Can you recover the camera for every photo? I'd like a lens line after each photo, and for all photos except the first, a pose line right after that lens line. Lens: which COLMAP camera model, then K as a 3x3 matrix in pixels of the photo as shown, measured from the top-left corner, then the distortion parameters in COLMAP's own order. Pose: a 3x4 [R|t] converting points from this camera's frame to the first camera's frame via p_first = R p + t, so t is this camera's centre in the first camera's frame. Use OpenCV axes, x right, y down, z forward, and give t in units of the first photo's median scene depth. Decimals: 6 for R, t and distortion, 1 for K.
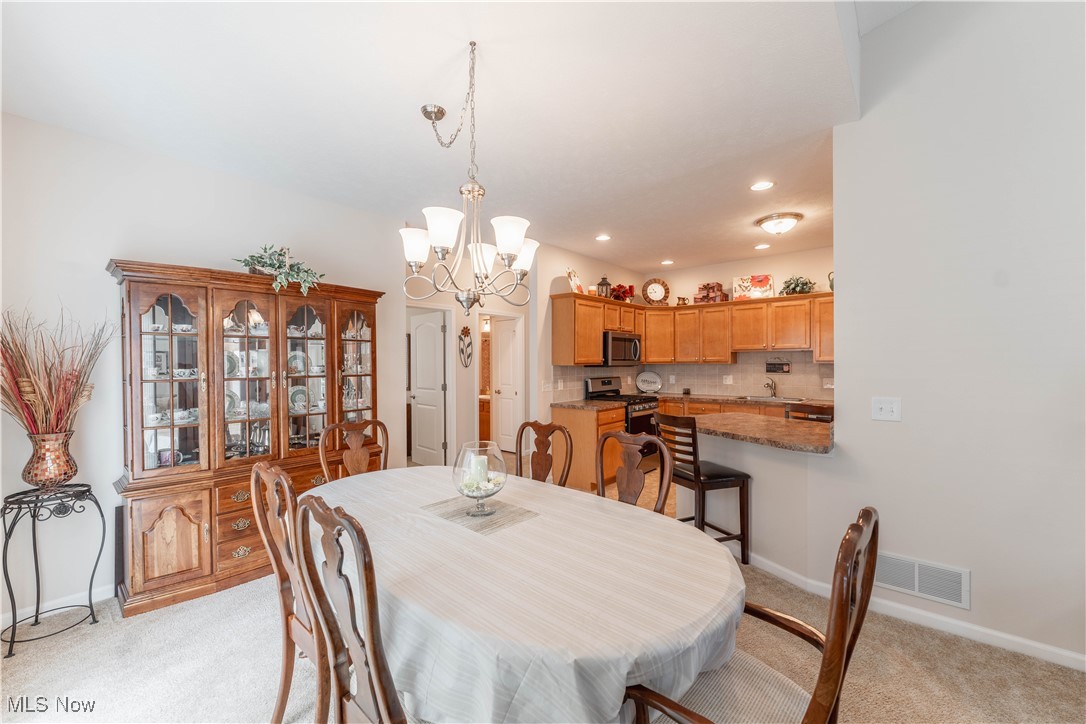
lens RADIAL K [[429.6, 0, 543.4], [0, 429.6, 365.8], [0, 0, 1]] dist [0.000043, -0.000087]
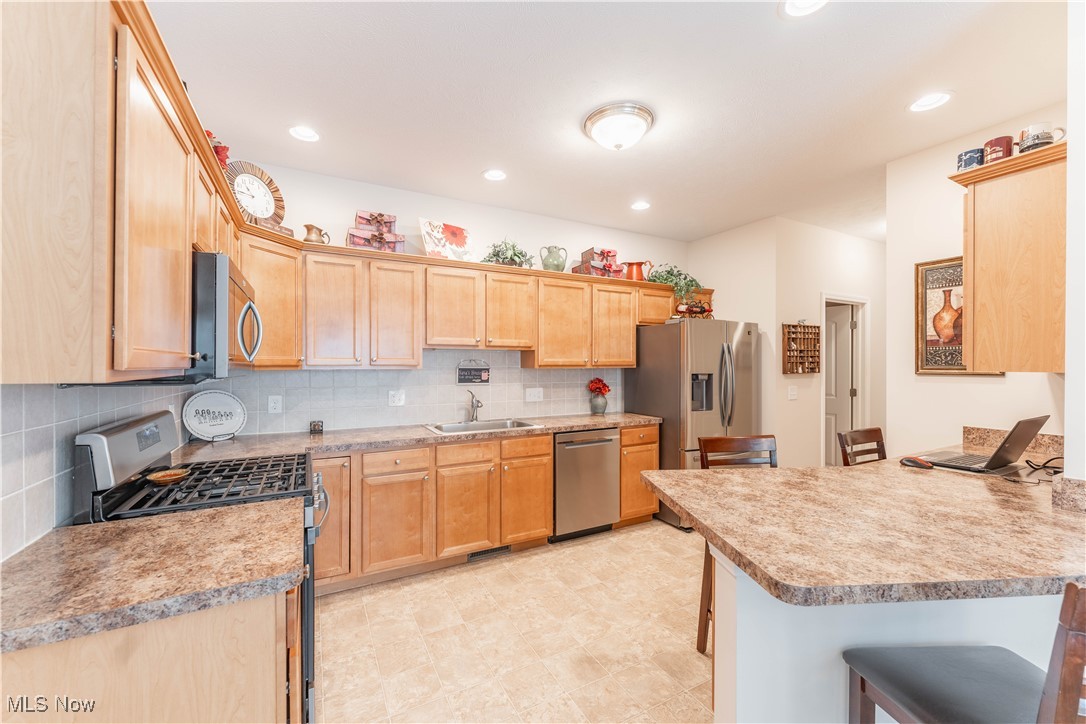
lens RADIAL K [[429.6, 0, 543.4], [0, 429.6, 365.8], [0, 0, 1]] dist [0.000043, -0.000087]
pose [[0.359173, 0.006373, 0.933249, -0.028292], [0.007015, 0.999930, -0.009528, -0.003166], [-0.933245, 0.009969, 0.359103, 0.729149]]
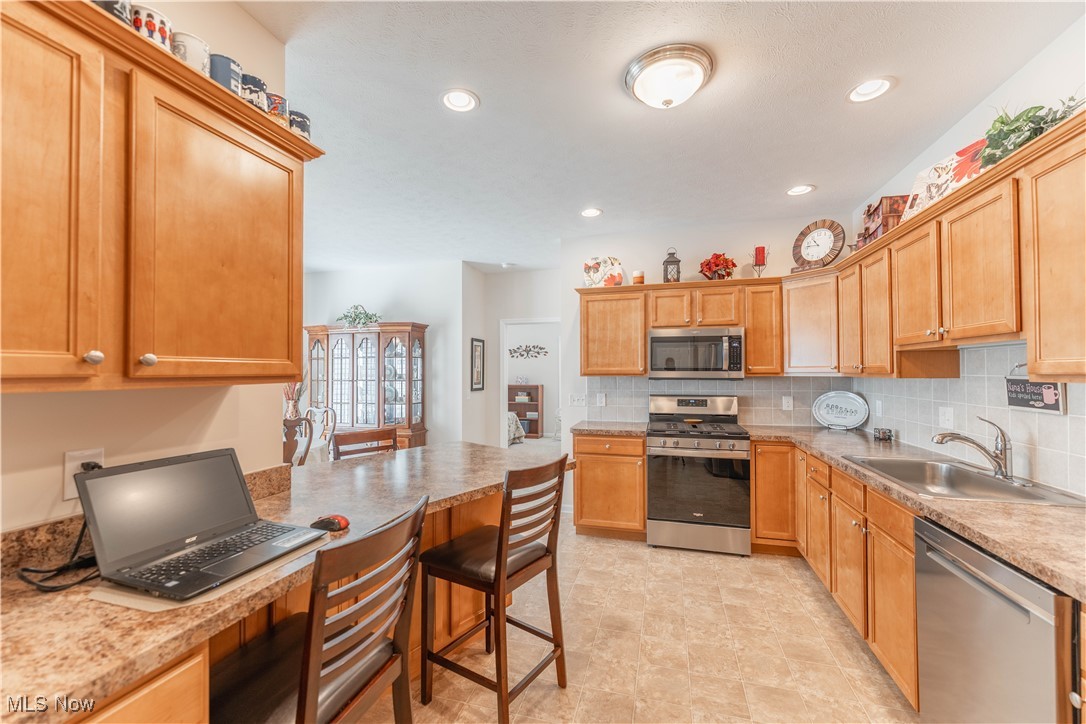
lens RADIAL K [[436.3, 0, 541.6], [0, 436.3, 366.8], [0, 0, 1]] dist [0.002043, -0.000341]
pose [[0.409968, -0.004383, -0.912089, 0.765425], [-0.010723, 0.999896, -0.009624, -0.009736], [0.912037, 0.013726, 0.409879, 0.557738]]
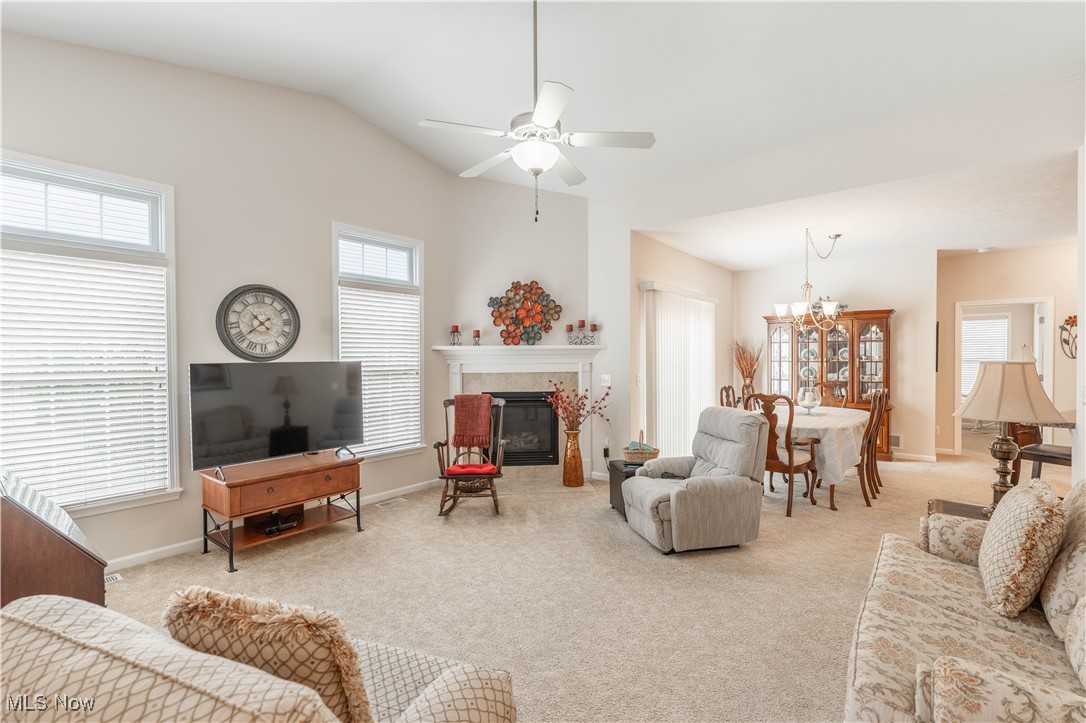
lens RADIAL K [[490.9, 0, 543.0], [0, 490.9, 361.5], [0, 0, 1]] dist [0.001551, 0.000149]
pose [[0.024701, 0.018510, -0.999524, 0.980036], [-0.007974, 0.999800, 0.018319, -0.000450], [0.999663, 0.007517, 0.024843, -0.231770]]
